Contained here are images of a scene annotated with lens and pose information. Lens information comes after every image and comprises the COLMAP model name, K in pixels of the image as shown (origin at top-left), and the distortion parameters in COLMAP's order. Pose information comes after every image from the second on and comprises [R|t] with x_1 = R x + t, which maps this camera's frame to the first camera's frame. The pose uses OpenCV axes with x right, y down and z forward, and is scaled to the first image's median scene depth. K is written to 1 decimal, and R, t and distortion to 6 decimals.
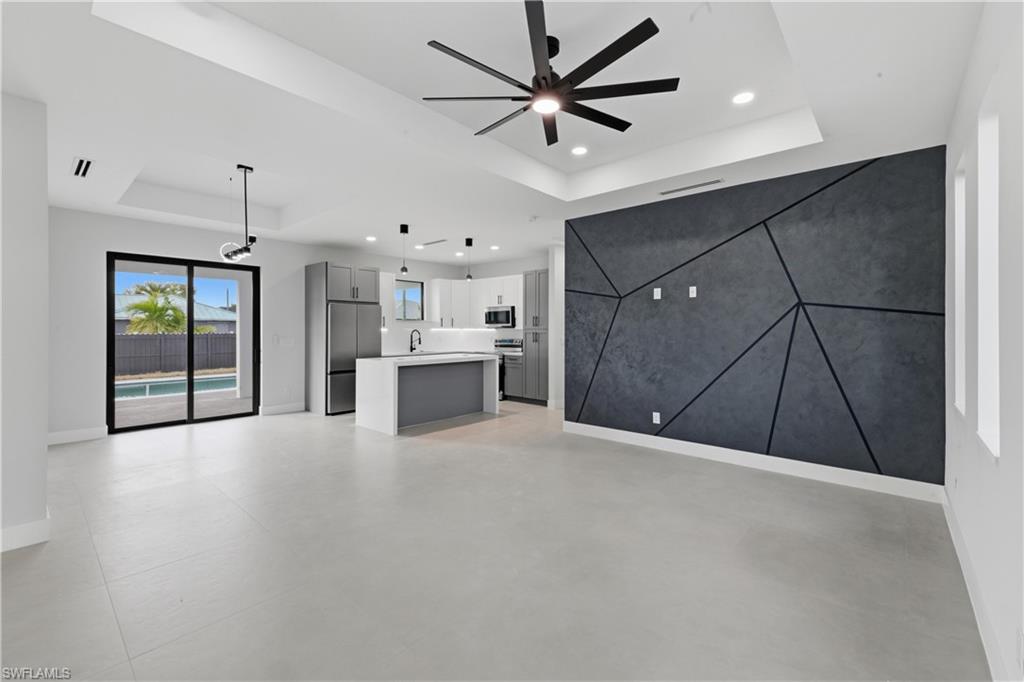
lens RADIAL K [[431.9, 0, 512.3], [0, 431.9, 329.9], [0, 0, 1]] dist [0.006552, -0.001675]
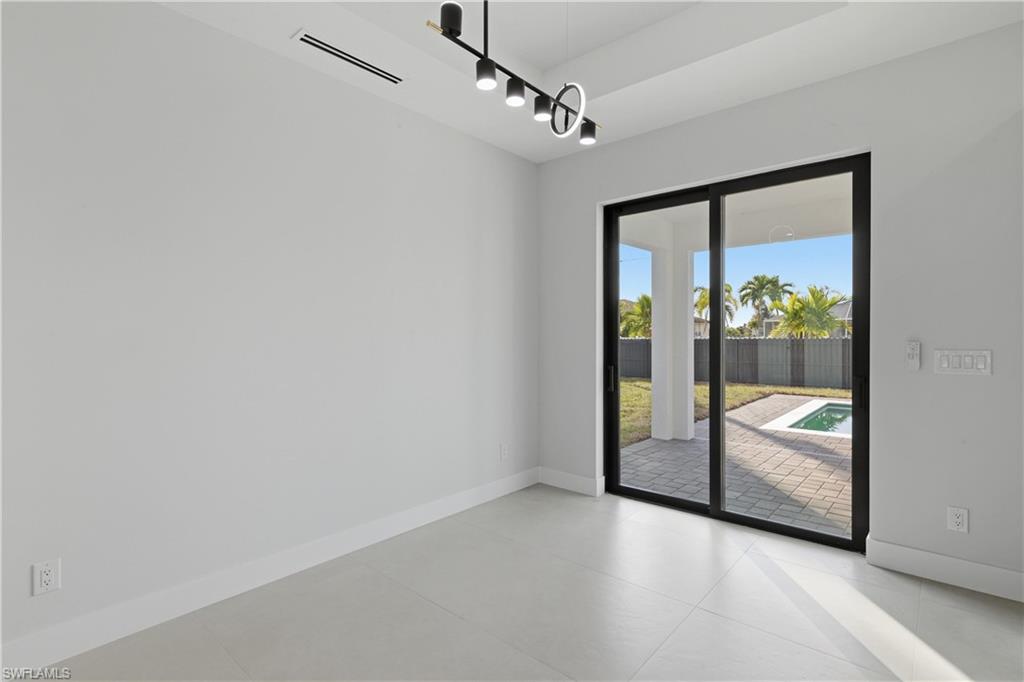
lens RADIAL K [[496.1, 0, 507.4], [0, 496.1, 334.4], [0, 0, 1]] dist [0.013558, -0.000123]
pose [[0.007628, -0.000349, -0.999971, -0.194216], [0.003994, 0.999992, -0.000319, 0.008086], [0.999963, -0.003992, 0.007630, 0.822314]]
